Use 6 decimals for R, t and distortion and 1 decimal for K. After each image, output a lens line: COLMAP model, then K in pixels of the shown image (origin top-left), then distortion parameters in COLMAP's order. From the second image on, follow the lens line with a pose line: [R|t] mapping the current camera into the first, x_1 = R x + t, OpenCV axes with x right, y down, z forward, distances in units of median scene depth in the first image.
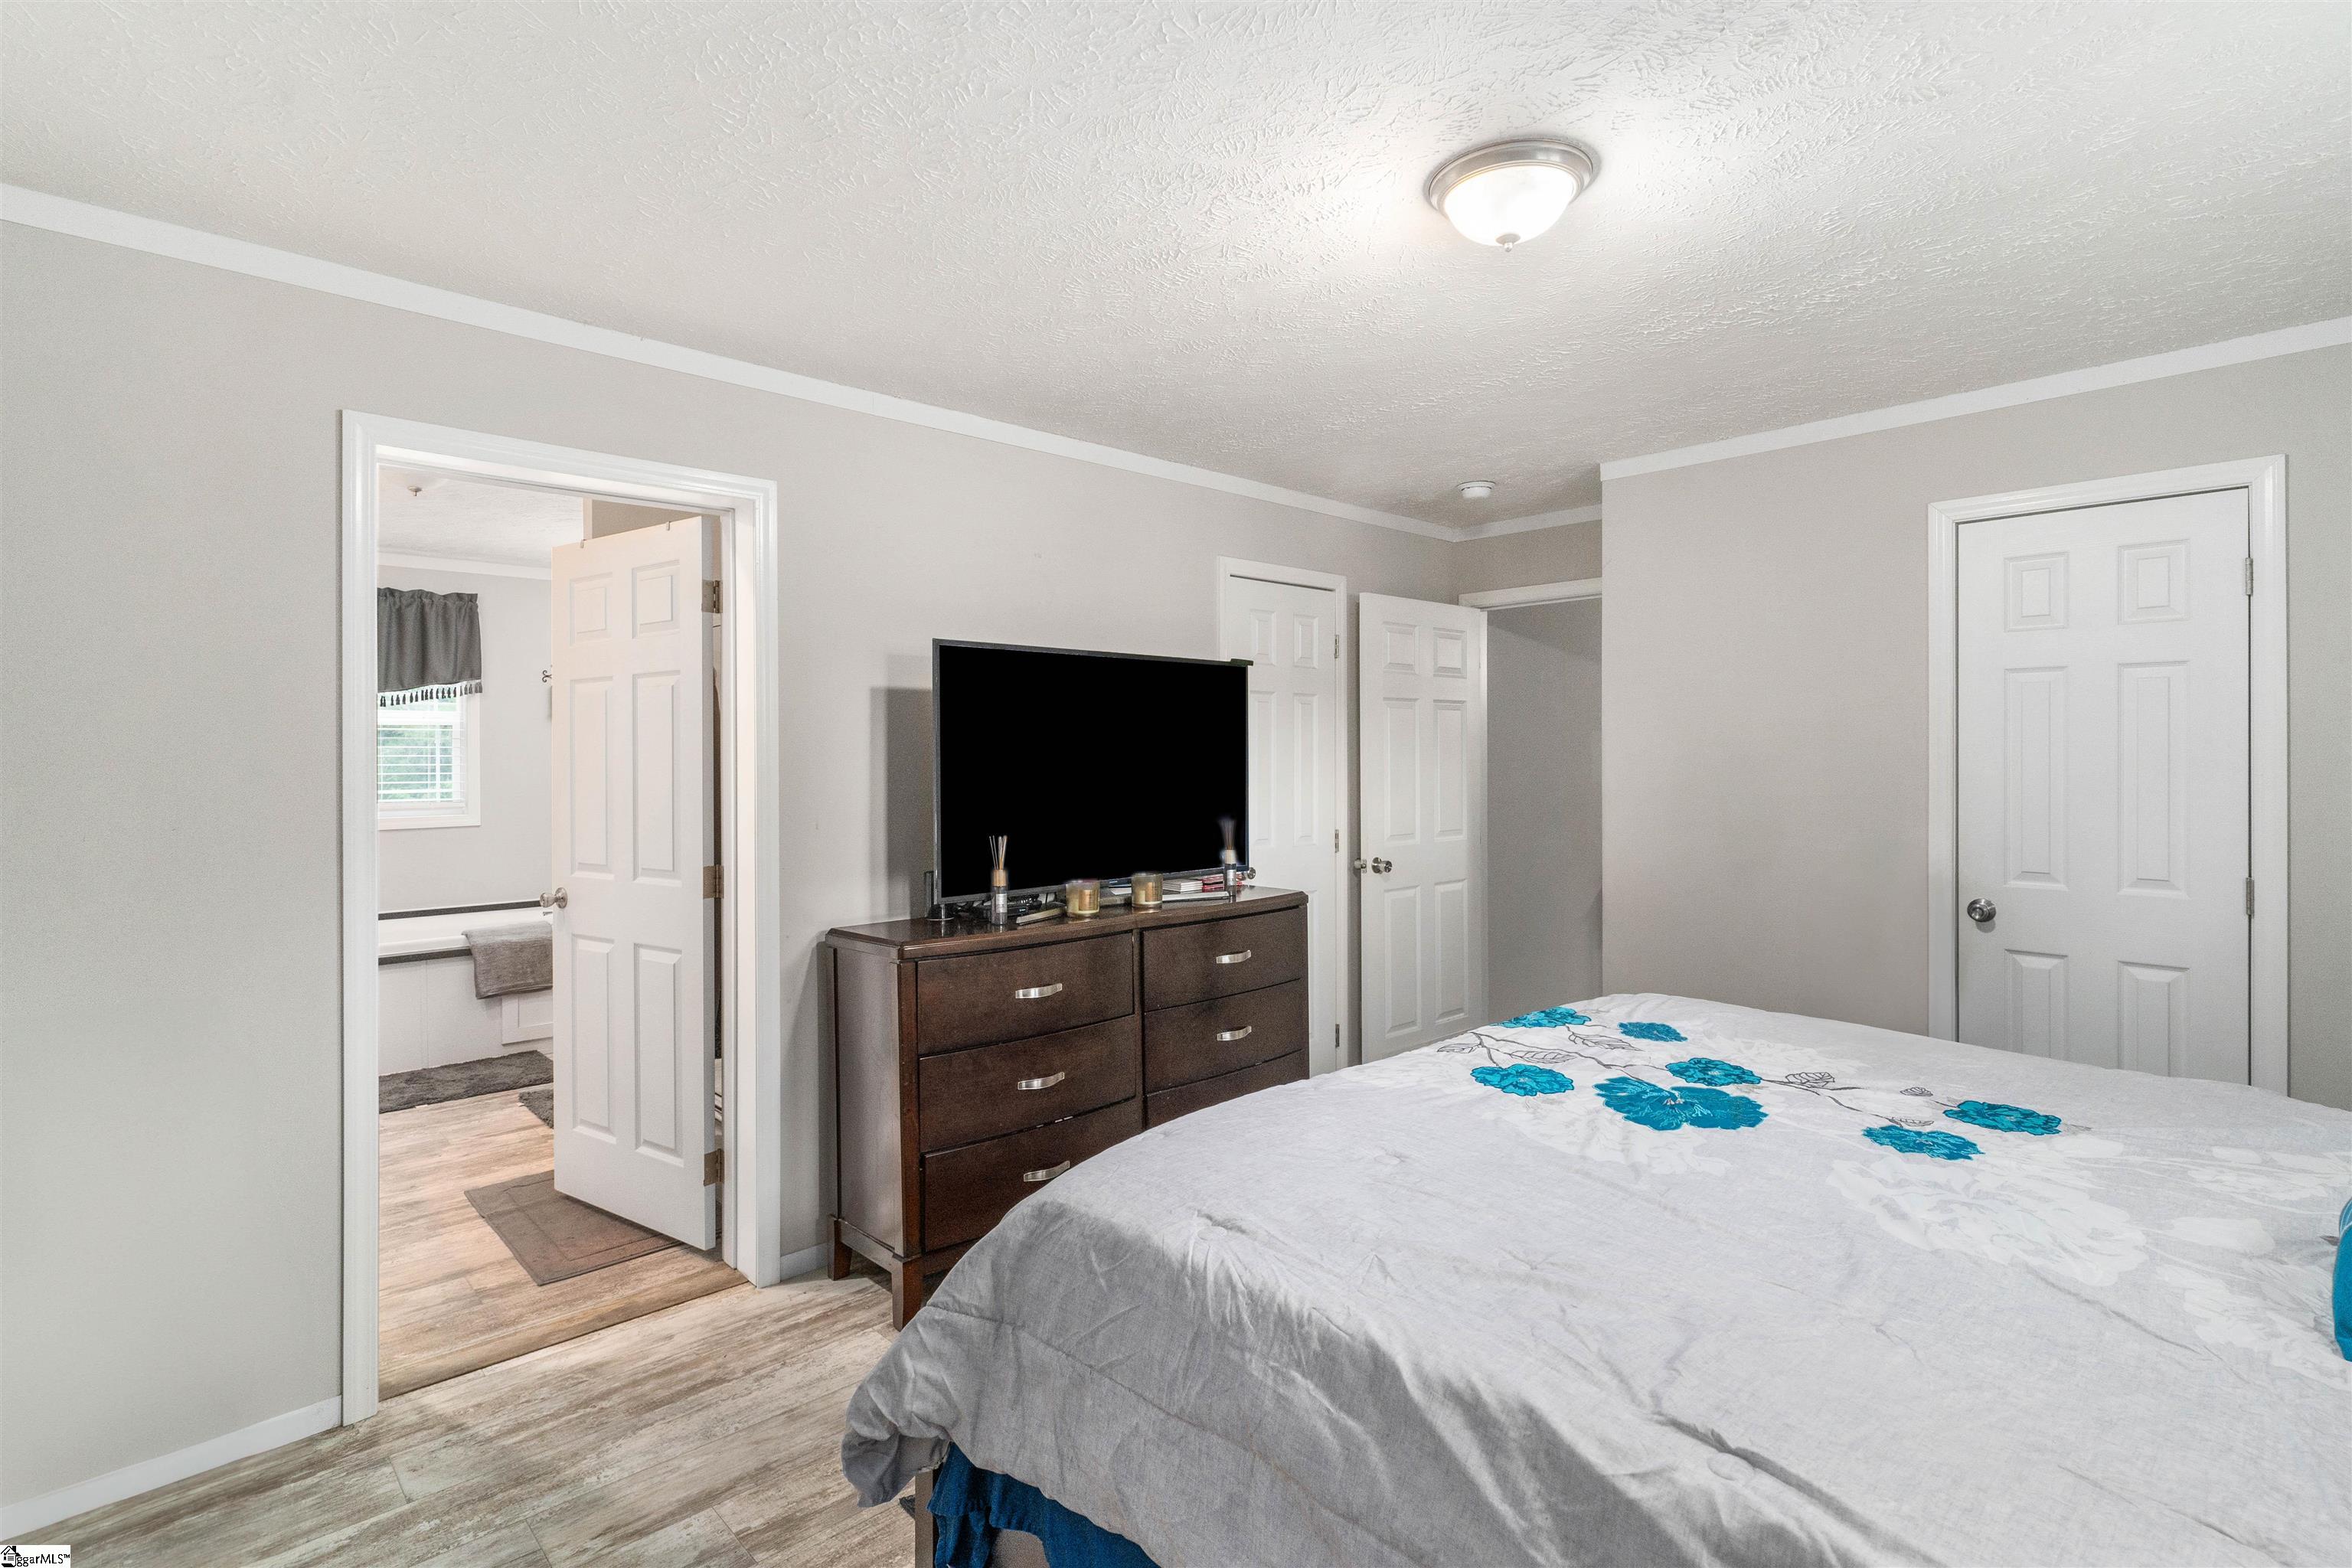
lens RADIAL K [[1138.6, 0, 1180.0], [0, 1138.6, 743.6], [0, 0, 1]] dist [0.010892, -0.000448]
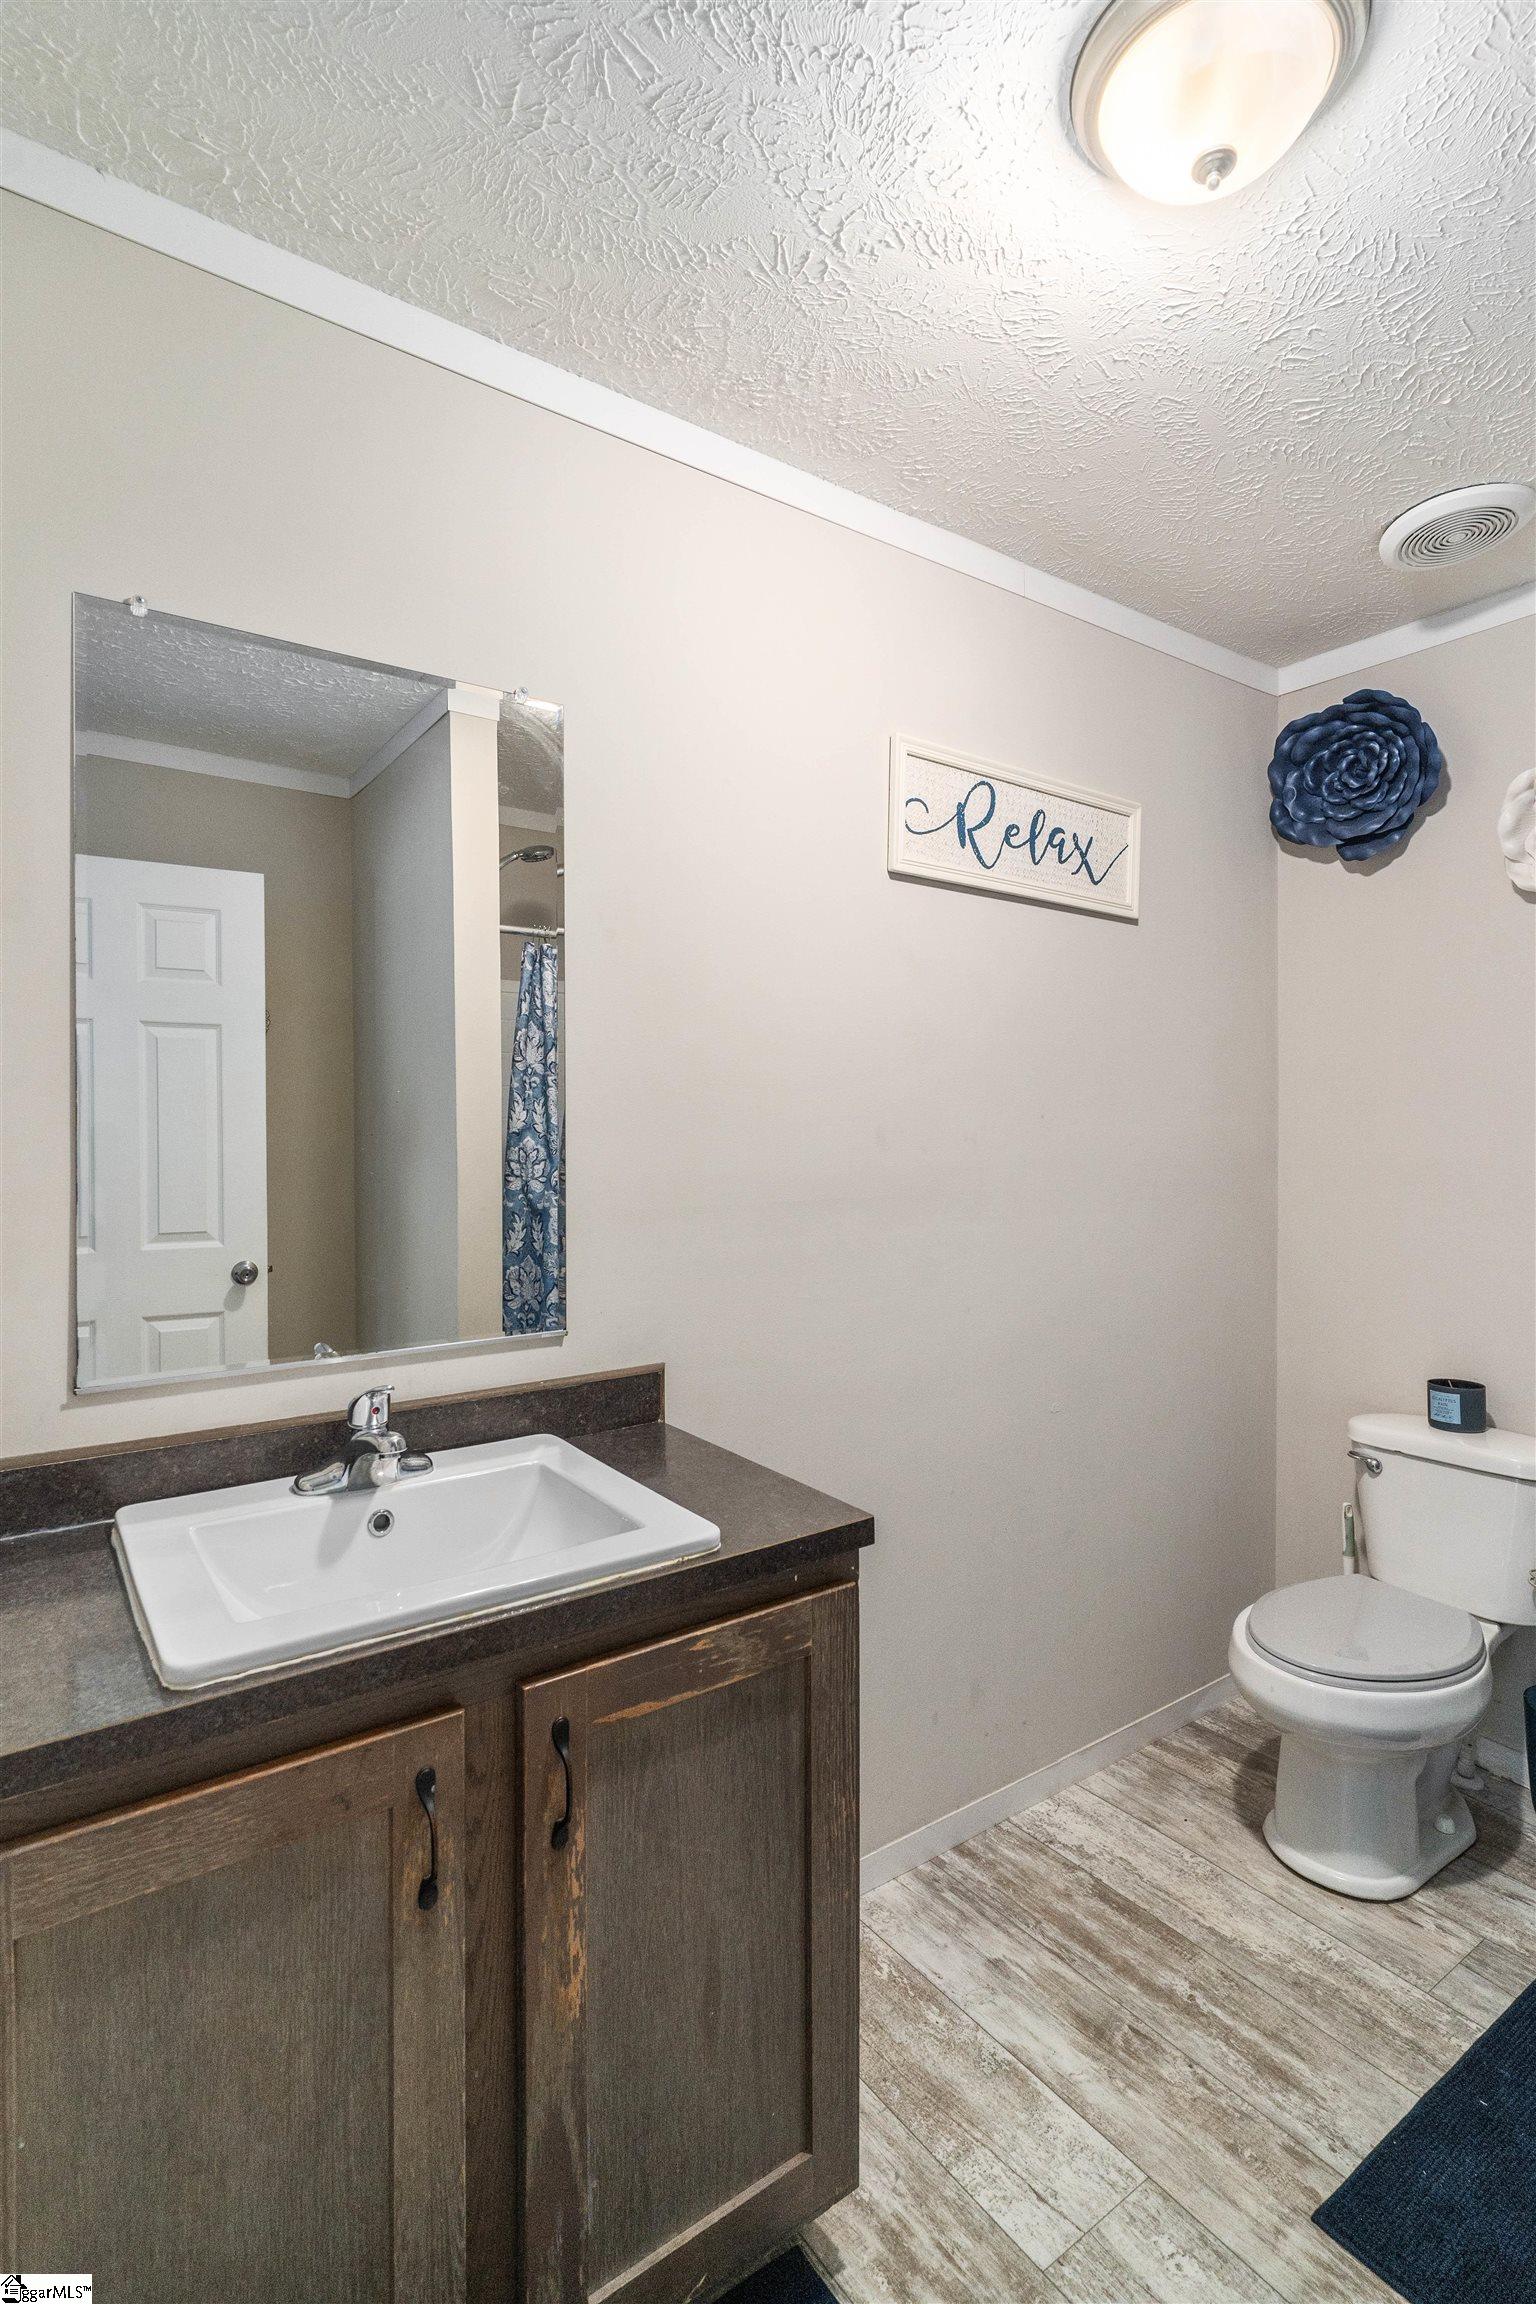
lens RADIAL K [[1115.4, 0, 767.0], [0, 1115.4, 1135.9], [0, 0, 1]] dist [0.010892, -0.000448]
pose [[0.136453, -0.007498, 0.990618, -1.248710], [0.003021, 0.999970, 0.007153, 0.045723], [-0.990642, 0.002017, 0.136471, 1.184660]]
